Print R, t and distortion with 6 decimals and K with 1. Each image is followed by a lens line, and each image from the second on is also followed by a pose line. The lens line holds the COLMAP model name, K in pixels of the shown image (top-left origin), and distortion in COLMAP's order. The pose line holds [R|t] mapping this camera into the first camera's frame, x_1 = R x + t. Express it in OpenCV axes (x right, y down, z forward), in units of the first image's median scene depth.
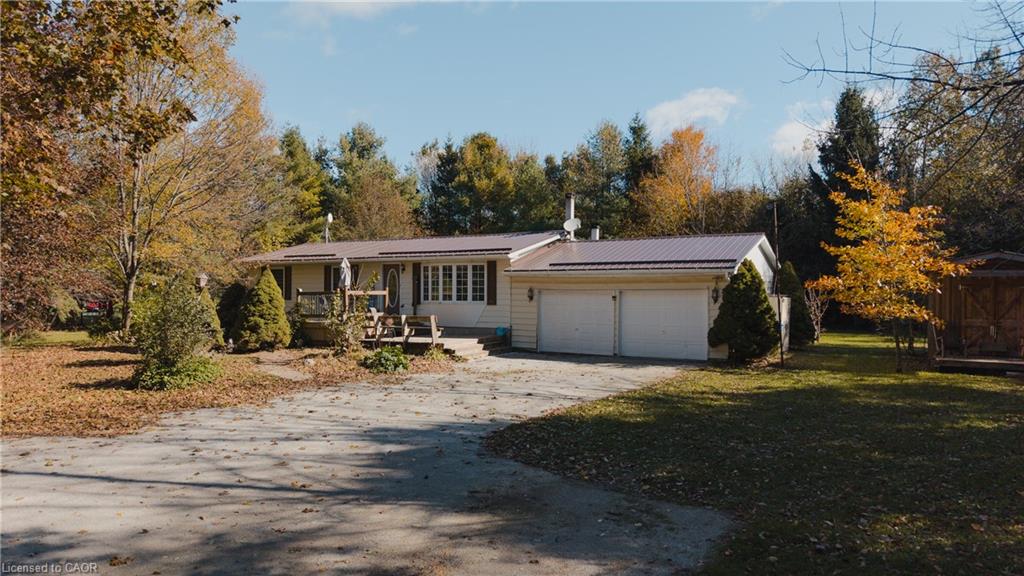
lens RADIAL K [[695.0, 0, 512.1], [0, 695.0, 287.9], [0, 0, 1]] dist [0.022294, -0.027311]
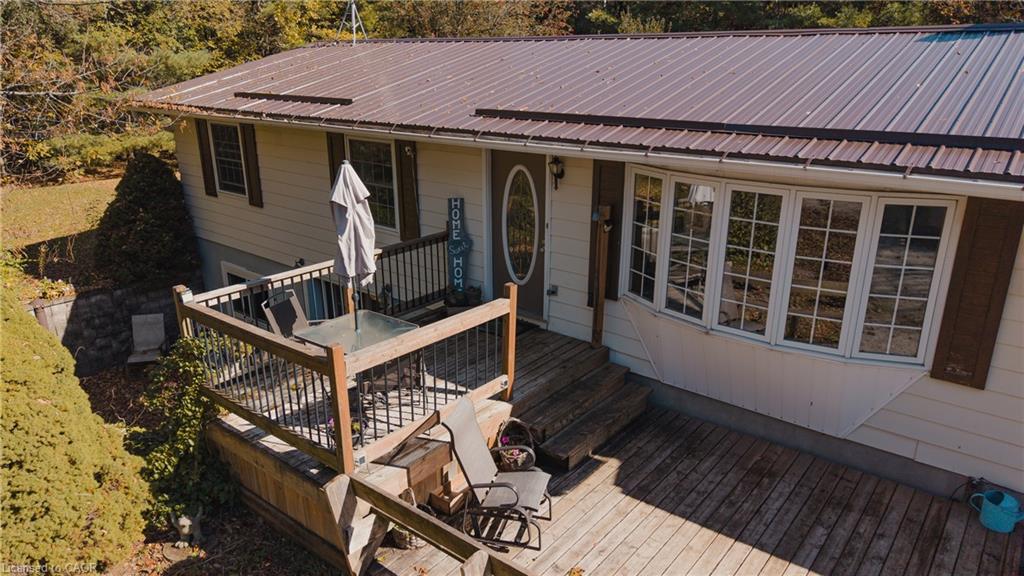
lens RADIAL K [[695.0, 0, 511.1], [0, 695.0, 289.7], [0, 0, 1]] dist [0.022294, -0.027311]
pose [[0.991099, 0.037196, -0.127823, -0.145296], [0.006277, 0.946048, 0.323965, -0.079664], [0.132976, -0.321884, 0.937394, 0.753700]]
